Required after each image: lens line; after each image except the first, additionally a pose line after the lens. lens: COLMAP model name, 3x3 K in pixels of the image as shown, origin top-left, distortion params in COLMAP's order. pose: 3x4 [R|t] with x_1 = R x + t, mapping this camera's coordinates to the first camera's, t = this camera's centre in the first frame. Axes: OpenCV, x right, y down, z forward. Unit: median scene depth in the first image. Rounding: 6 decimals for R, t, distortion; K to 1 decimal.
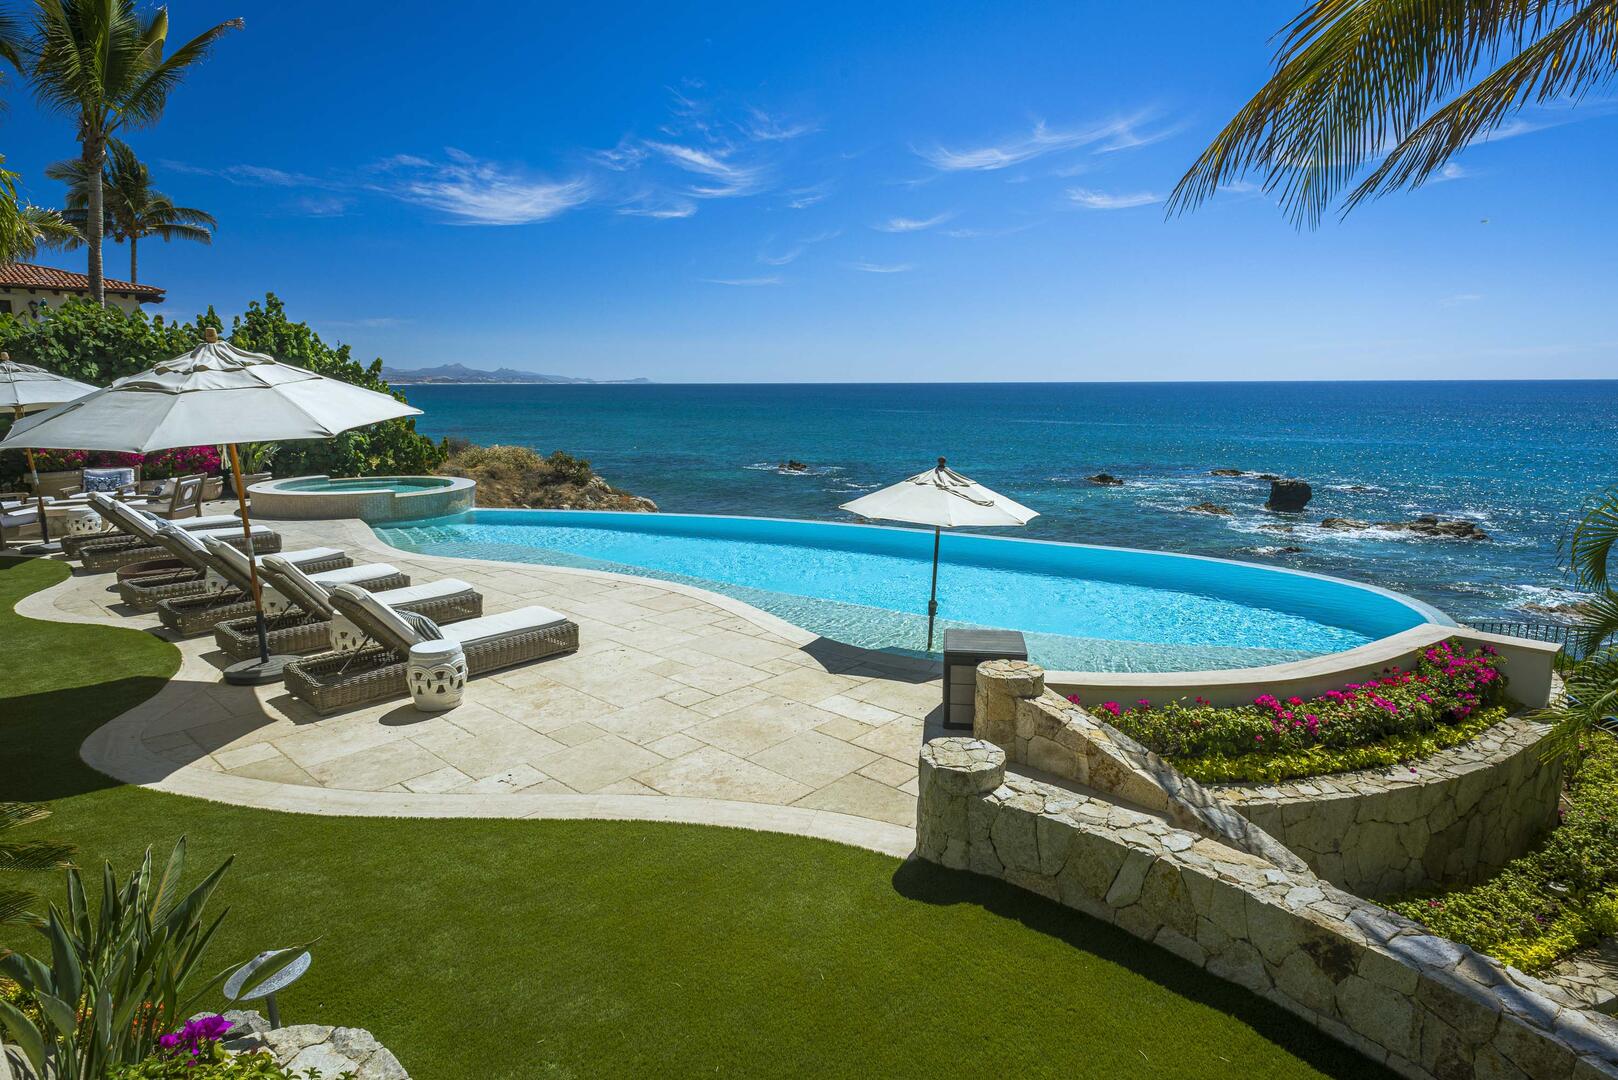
lens RADIAL K [[912.8, 0, 785.3], [0, 912.8, 549.0], [0, 0, 1]] dist [0.015811, -0.000231]
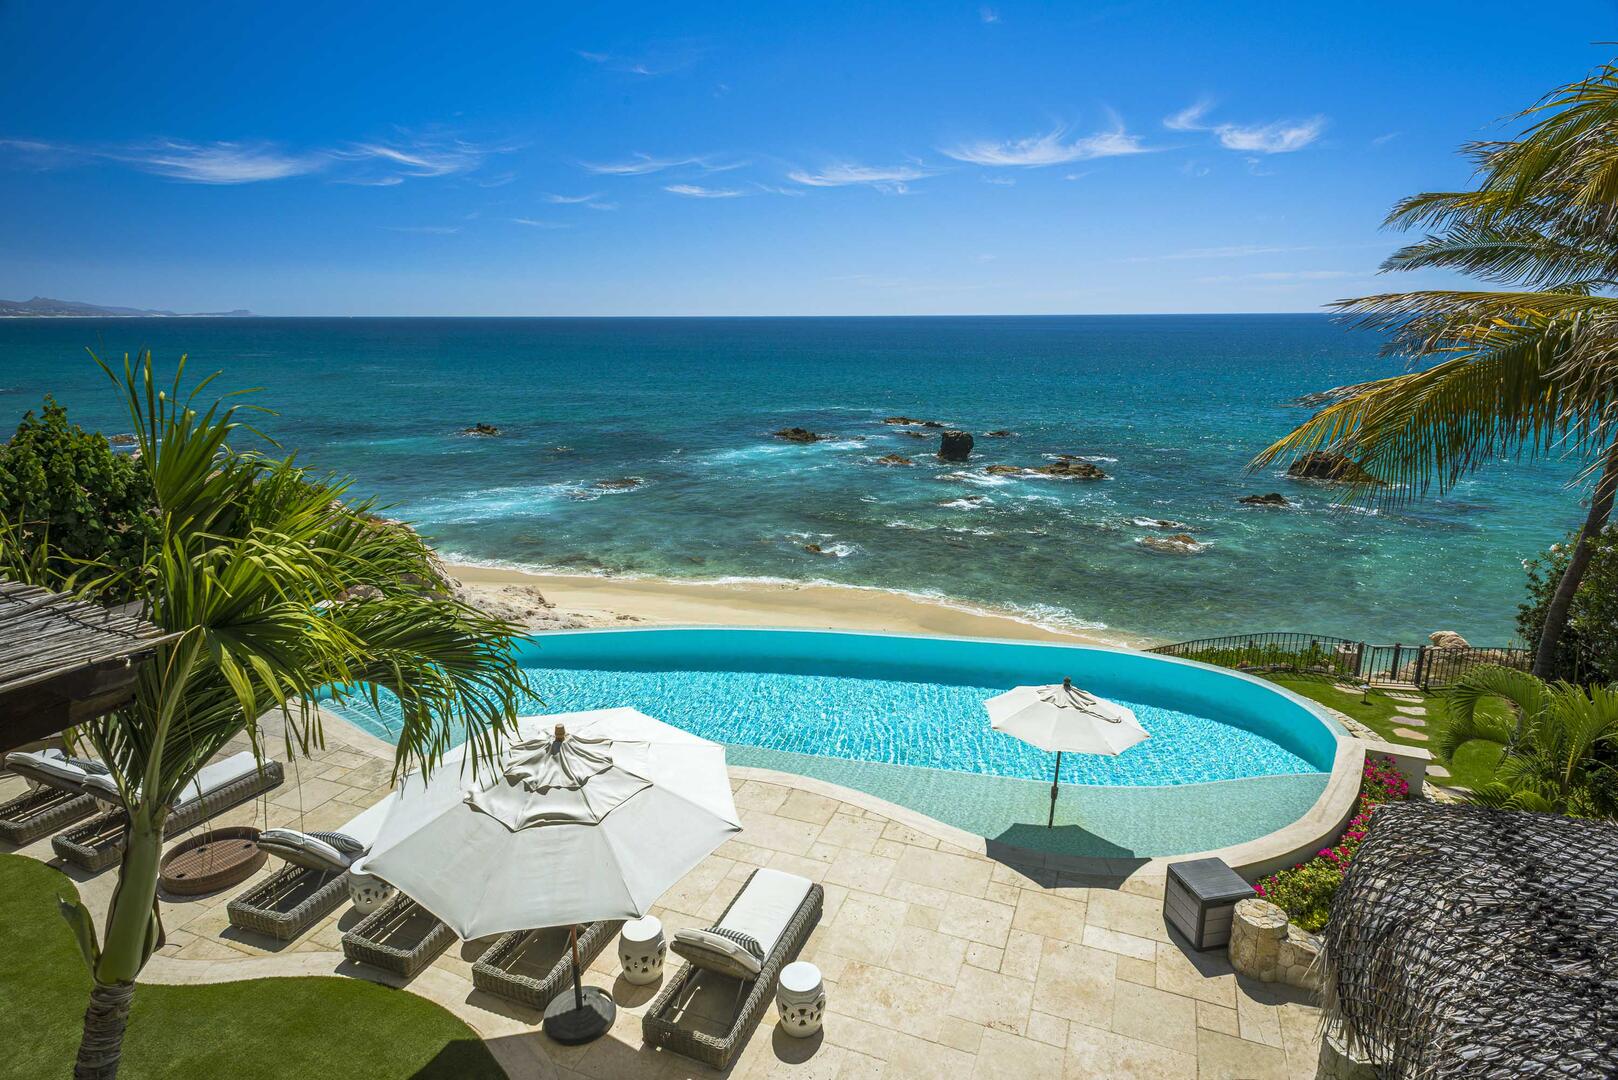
lens RADIAL K [[912.8, 0, 785.3], [0, 912.8, 549.0], [0, 0, 1]] dist [0.015811, -0.000231]
pose [[0.930991, -0.098060, 0.351625, -0.590346], [0.071041, 0.993498, 0.088969, -0.405908], [-0.358063, -0.057850, 0.931903, 0.001679]]
